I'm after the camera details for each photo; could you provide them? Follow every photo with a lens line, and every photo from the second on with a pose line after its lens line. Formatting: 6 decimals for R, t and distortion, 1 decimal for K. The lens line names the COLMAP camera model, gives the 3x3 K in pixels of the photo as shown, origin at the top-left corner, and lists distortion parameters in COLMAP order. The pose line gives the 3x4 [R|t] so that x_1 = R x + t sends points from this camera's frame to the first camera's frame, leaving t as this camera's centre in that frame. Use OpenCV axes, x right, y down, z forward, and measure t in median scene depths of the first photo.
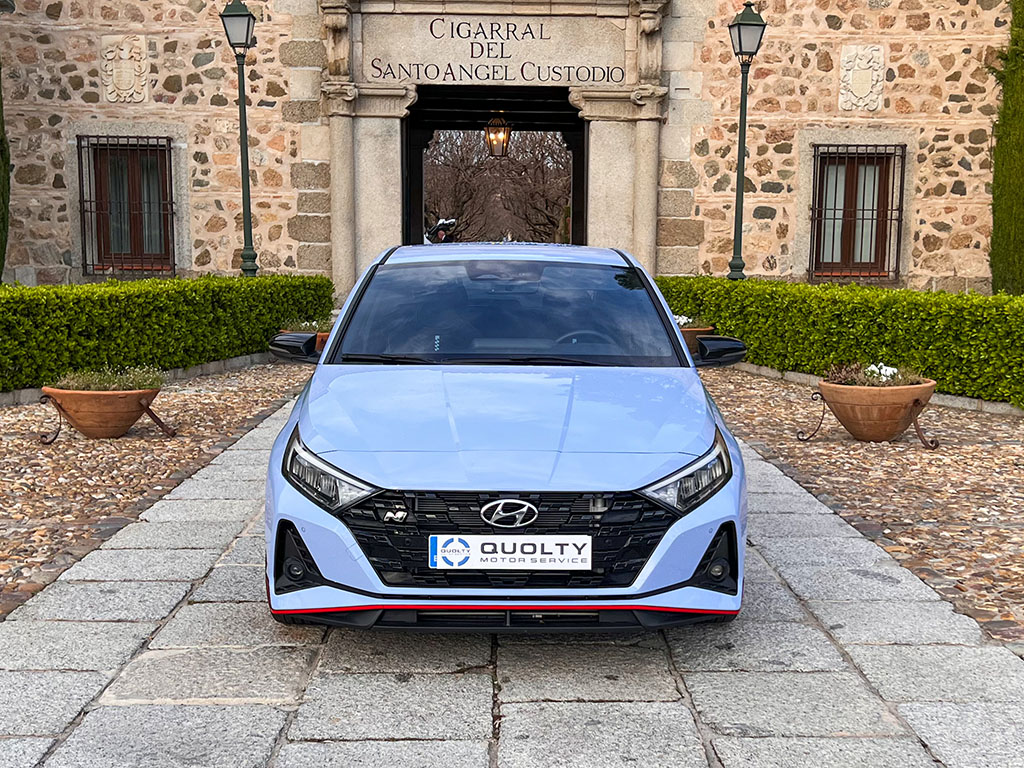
lens RADIAL K [[1365.1, 0, 550.6], [0, 1365.1, 410.9], [0, 0, 1]] dist [0.041754, 0.000000]
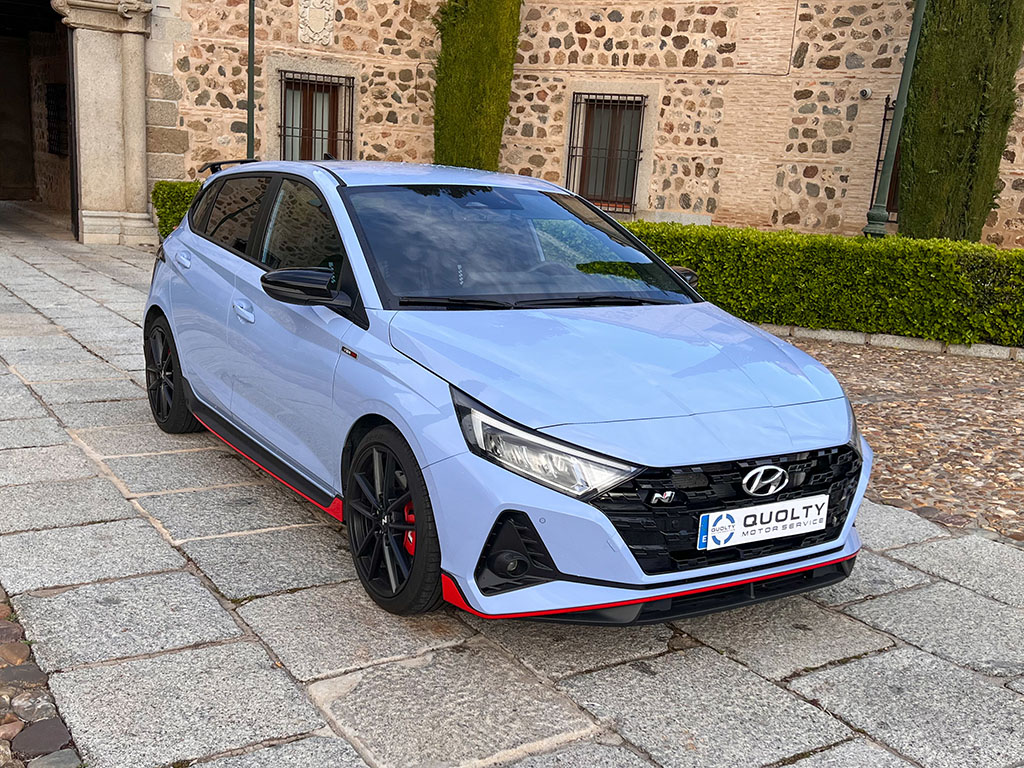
lens RADIAL K [[1061.2, 0, 510.3], [0, 1061.2, 411.8], [0, 0, 1]] dist [0.027571, 0.000000]
pose [[0.867893, -0.073245, 0.491321, -0.105982], [0.015512, 0.992584, 0.120571, -0.012283], [-0.496508, -0.097022, 0.862593, 0.092486]]
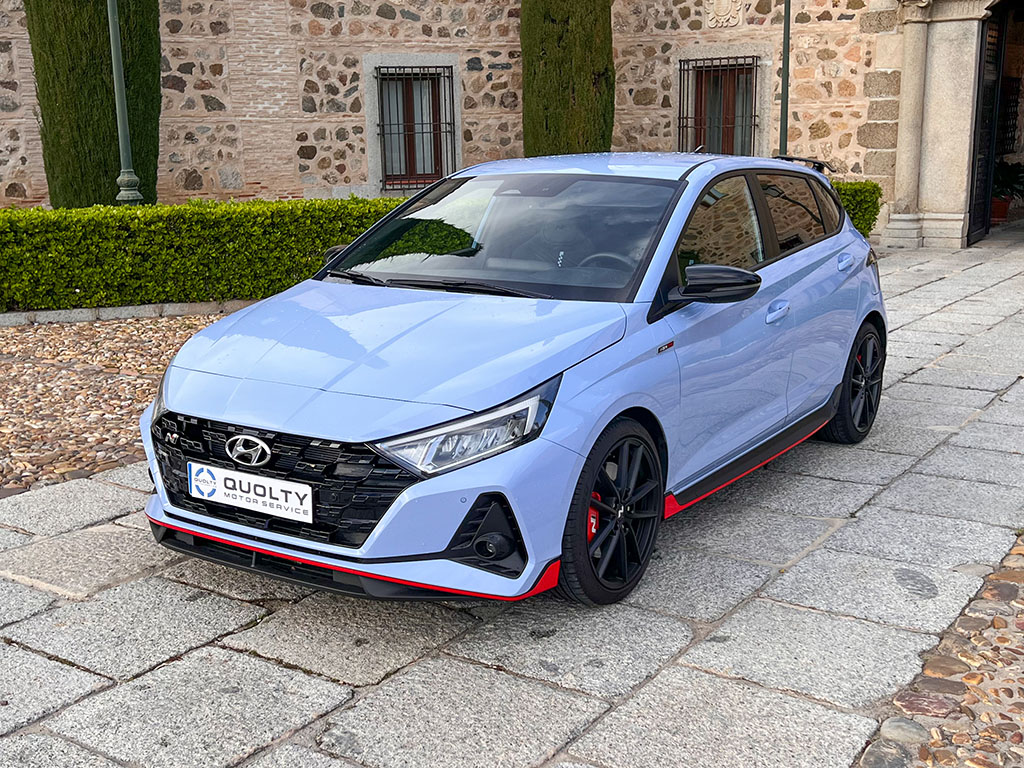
lens RADIAL K [[1152.1, 0, 463.8], [0, 1152.1, 410.1], [0, 0, 1]] dist [0.019429, 0.000000]
pose [[0.808766, 0.111859, -0.577396, 0.108511], [-0.054540, 0.991781, 0.115743, -0.010469], [0.585597, -0.062118, 0.808219, 0.088530]]
